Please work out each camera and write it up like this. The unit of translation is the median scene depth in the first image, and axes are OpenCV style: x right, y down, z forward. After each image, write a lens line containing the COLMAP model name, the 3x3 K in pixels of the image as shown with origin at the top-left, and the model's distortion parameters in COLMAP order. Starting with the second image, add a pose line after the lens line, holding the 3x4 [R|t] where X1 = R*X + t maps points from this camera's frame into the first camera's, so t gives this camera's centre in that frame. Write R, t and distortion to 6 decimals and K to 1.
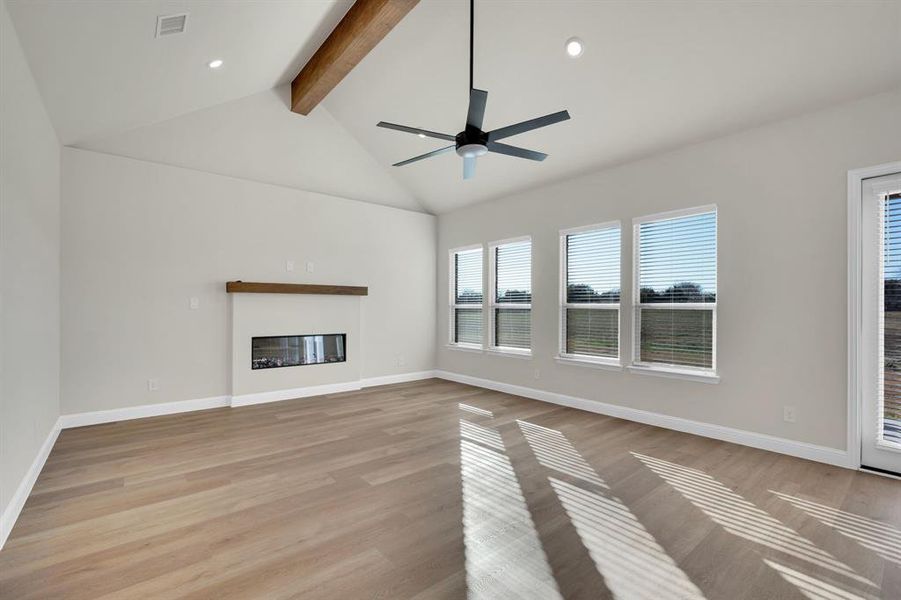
lens RADIAL K [[402.0, 0, 455.1], [0, 402.0, 307.6], [0, 0, 1]] dist [0.000750, 0.000474]
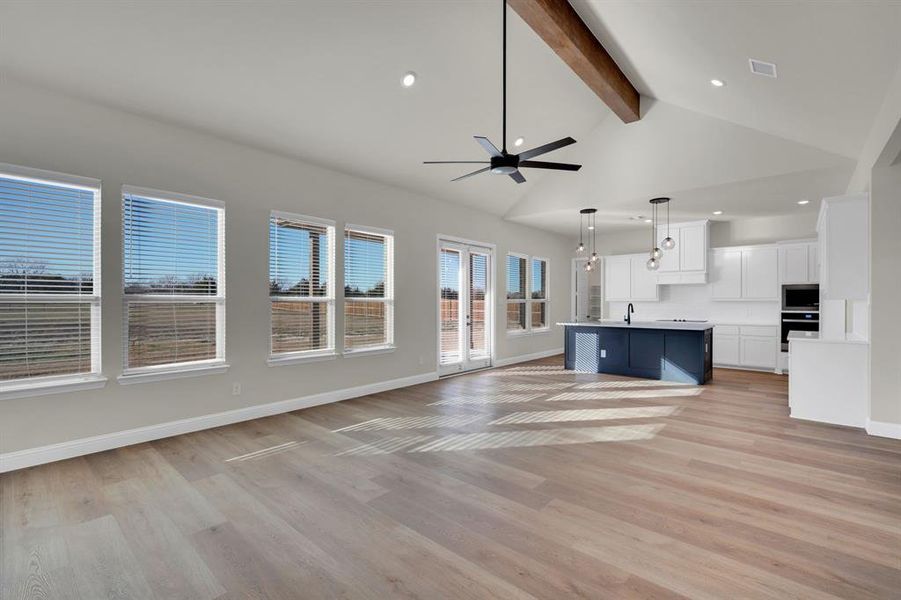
lens RADIAL K [[402.0, 0, 448.7], [0, 402.0, 298.4], [0, 0, 1]] dist [0.000750, 0.000474]
pose [[-0.148745, 0.004772, 0.988864, -0.890695], [-0.002350, 0.999984, -0.005179, -0.001674], [-0.988873, -0.003094, -0.148732, 1.068626]]
